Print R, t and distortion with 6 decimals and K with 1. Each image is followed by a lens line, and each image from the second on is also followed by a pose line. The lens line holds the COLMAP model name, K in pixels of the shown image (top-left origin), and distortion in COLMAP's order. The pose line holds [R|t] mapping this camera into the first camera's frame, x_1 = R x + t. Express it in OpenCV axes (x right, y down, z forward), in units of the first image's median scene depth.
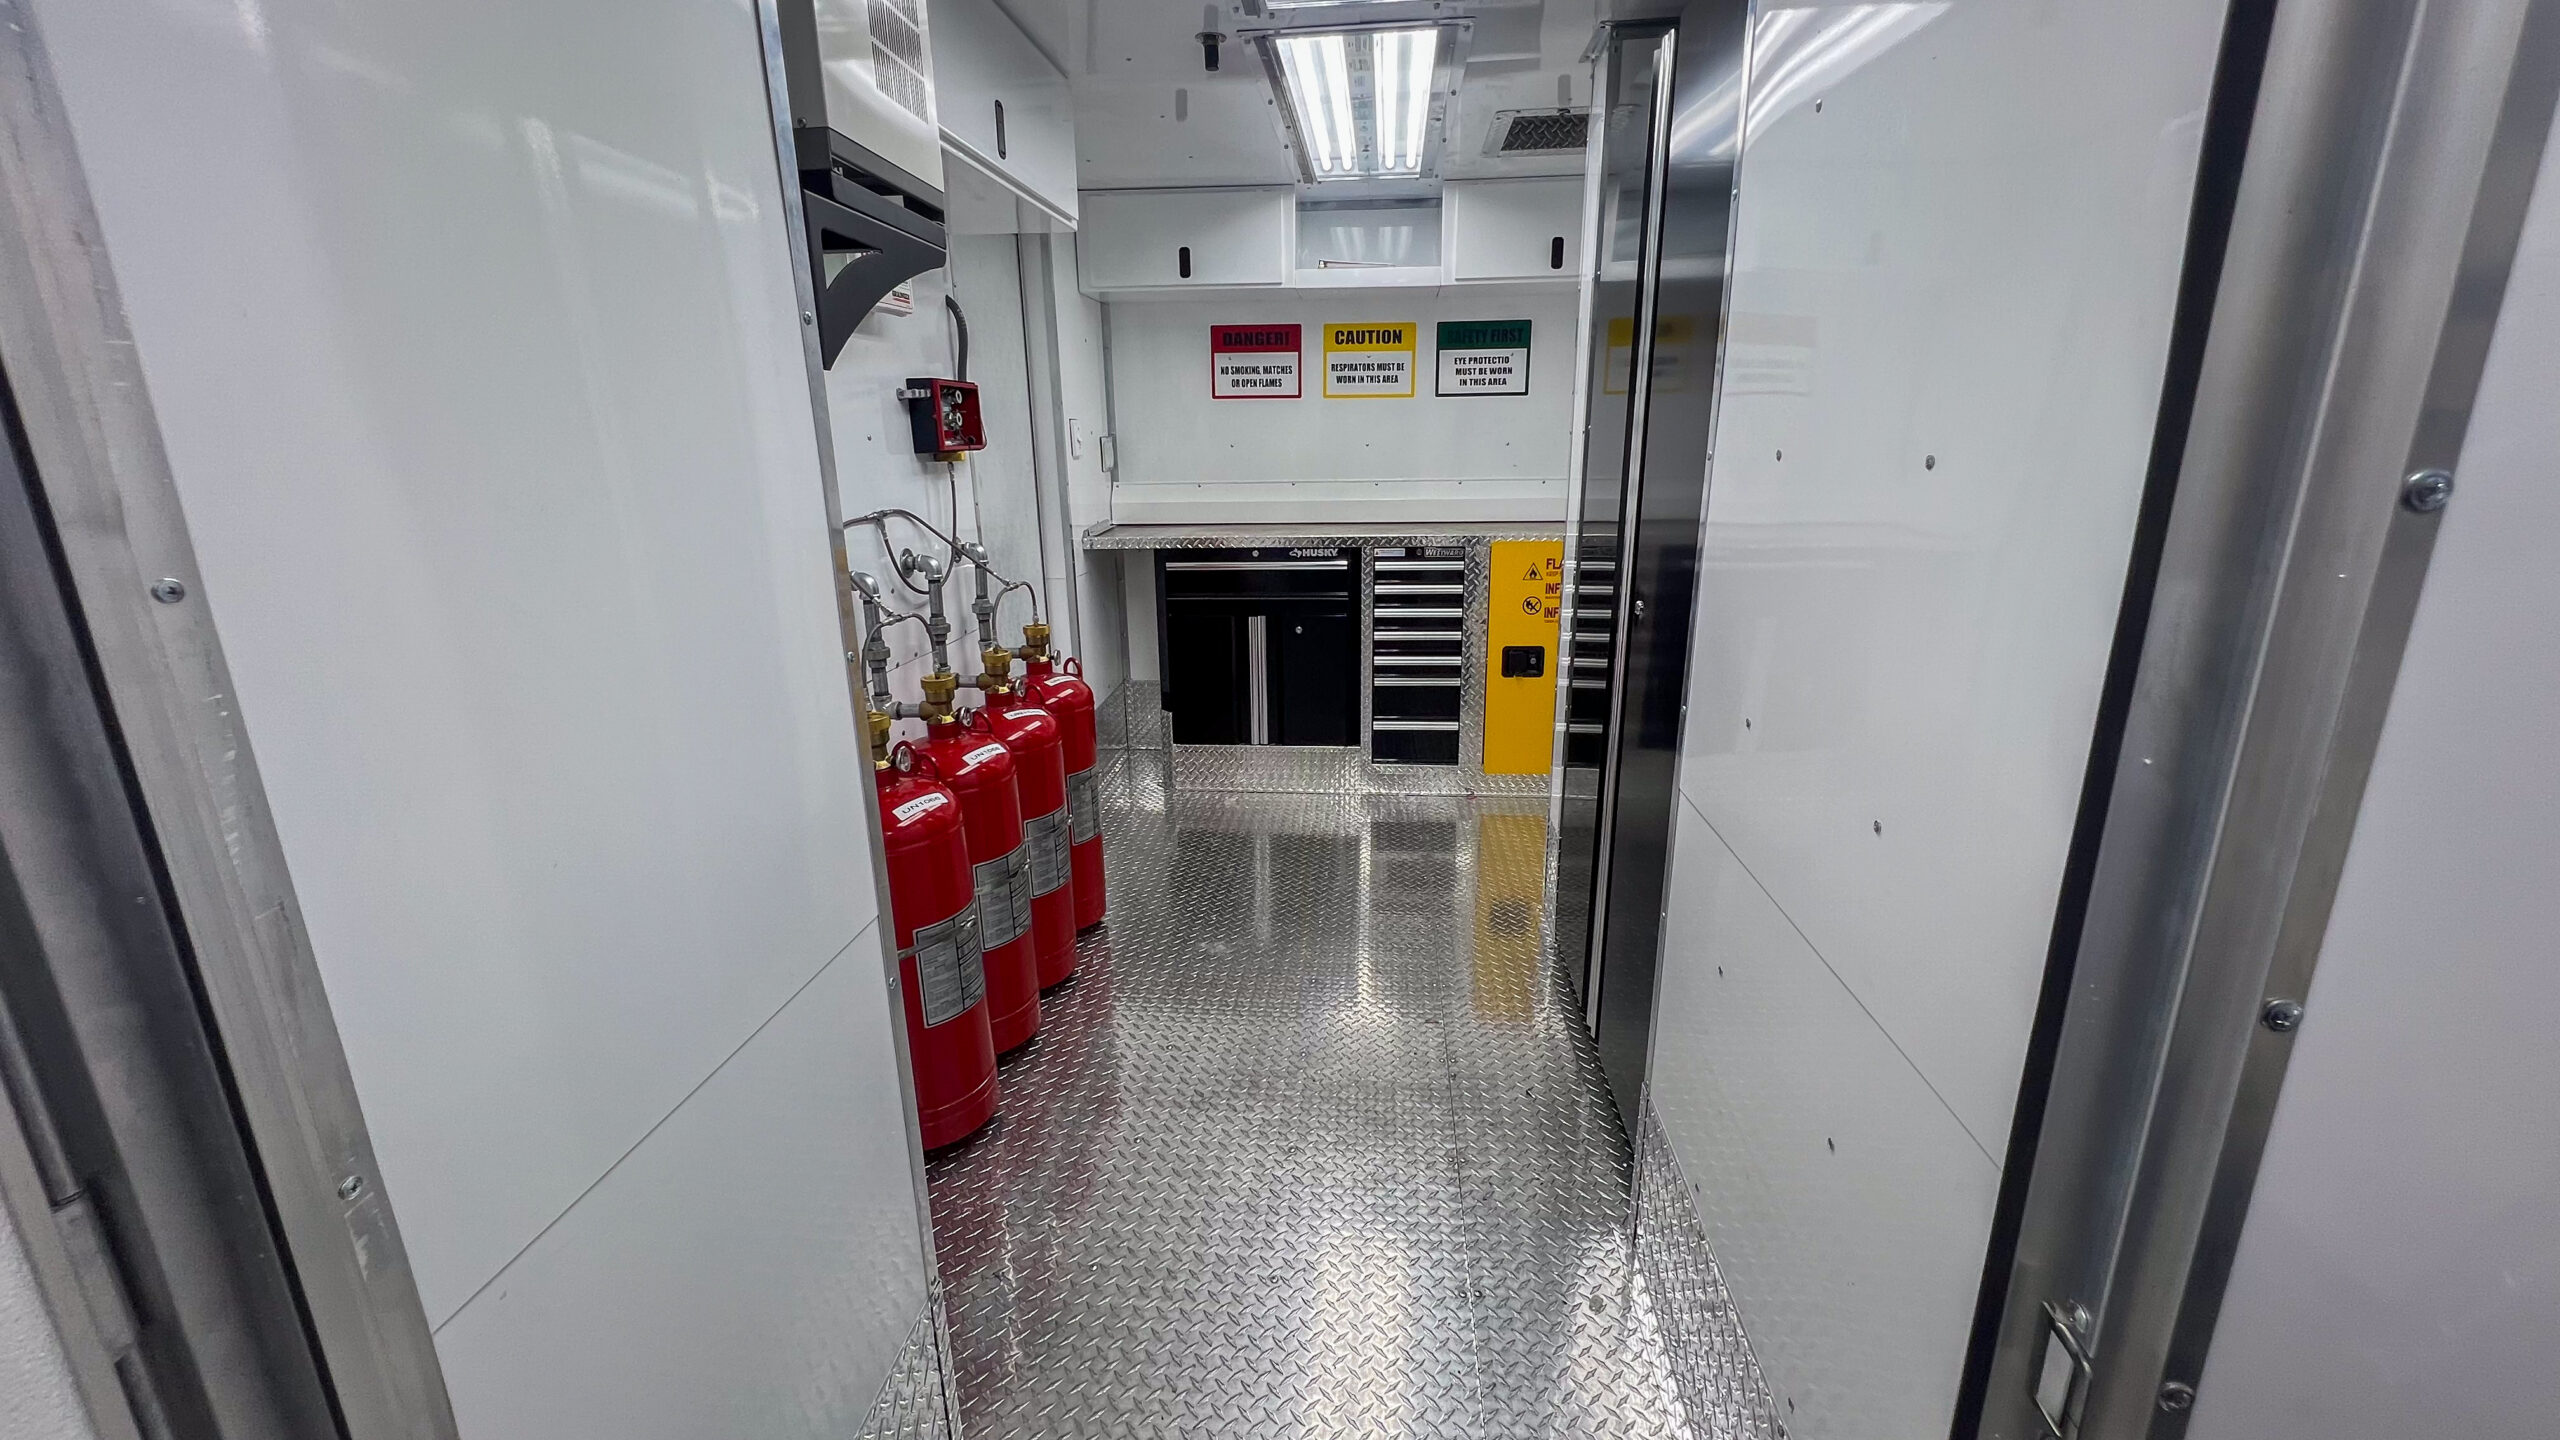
lens RADIAL K [[1024.7, 0, 1292.9], [0, 1024.7, 716.4], [0, 0, 1]] dist [-0.004810, -0.001430]
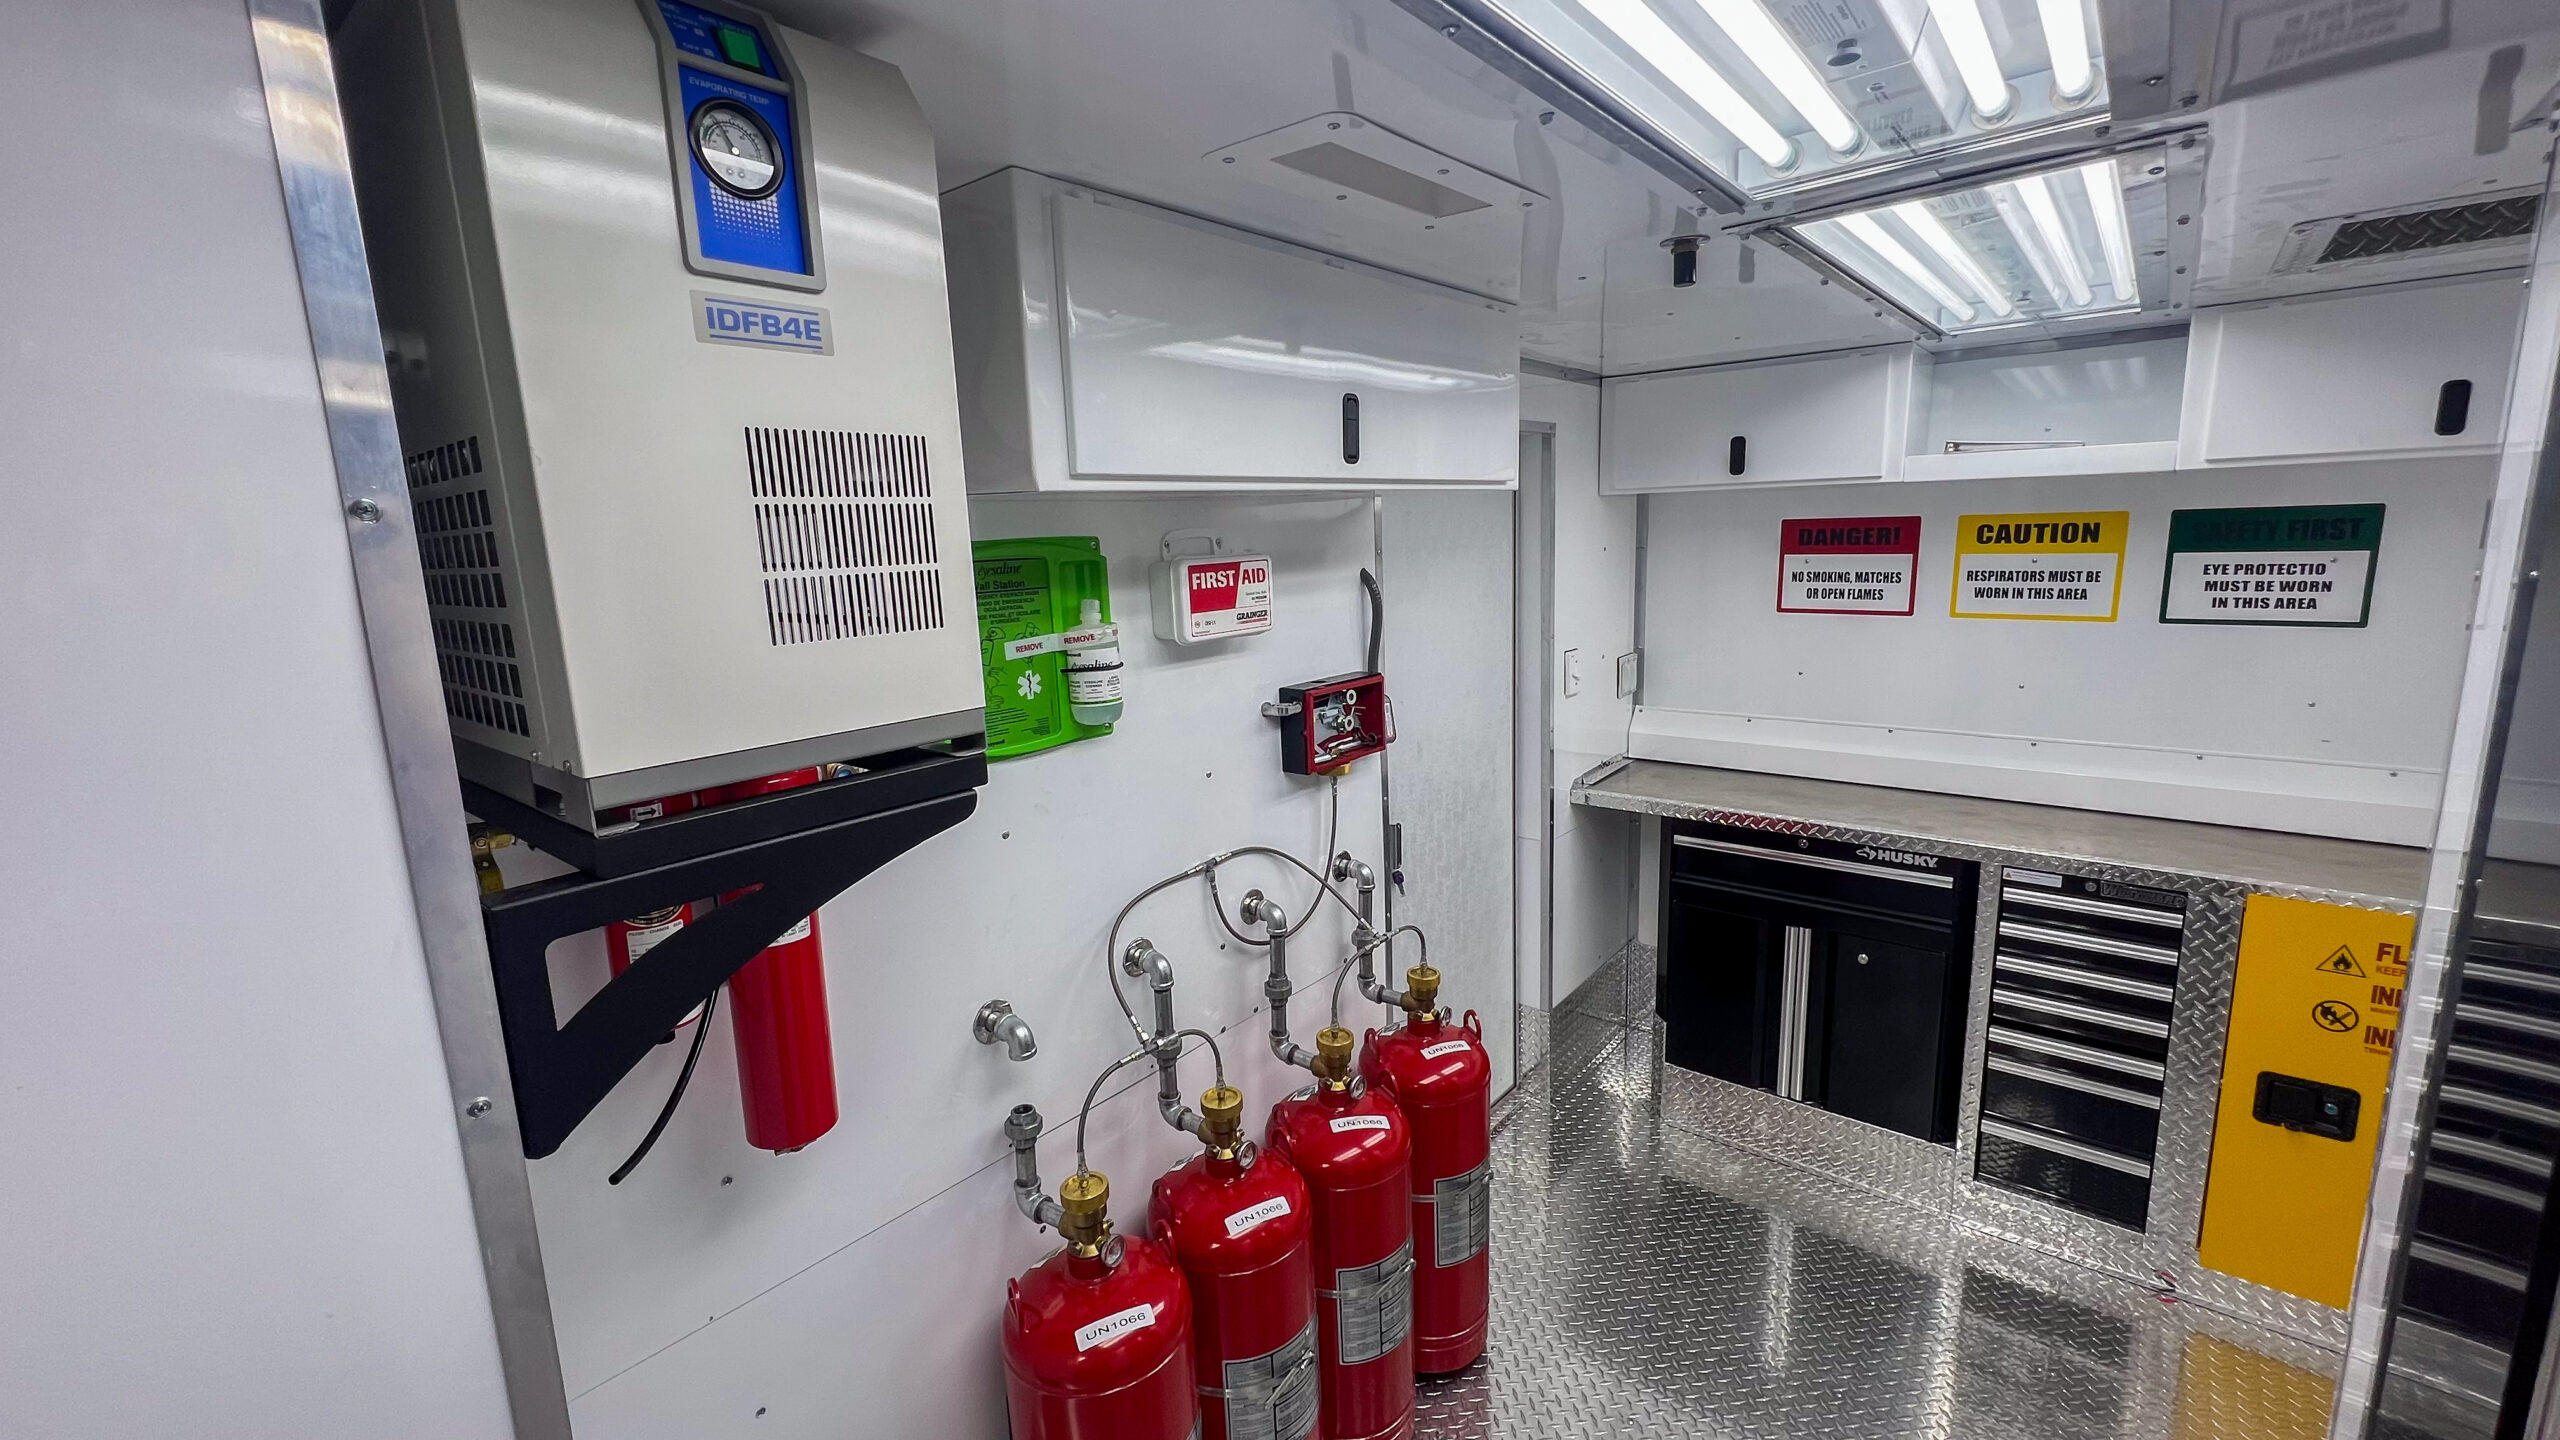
lens RADIAL K [[1024.7, 0, 1275.1], [0, 1024.7, 719.5], [0, 0, 1]] dist [-0.004810, -0.001430]
pose [[0.815970, 0.088627, -0.571260, 0.062268], [-0.129236, 0.991135, -0.030829, -0.172715], [0.563463, 0.098983, 0.820190, 0.193896]]
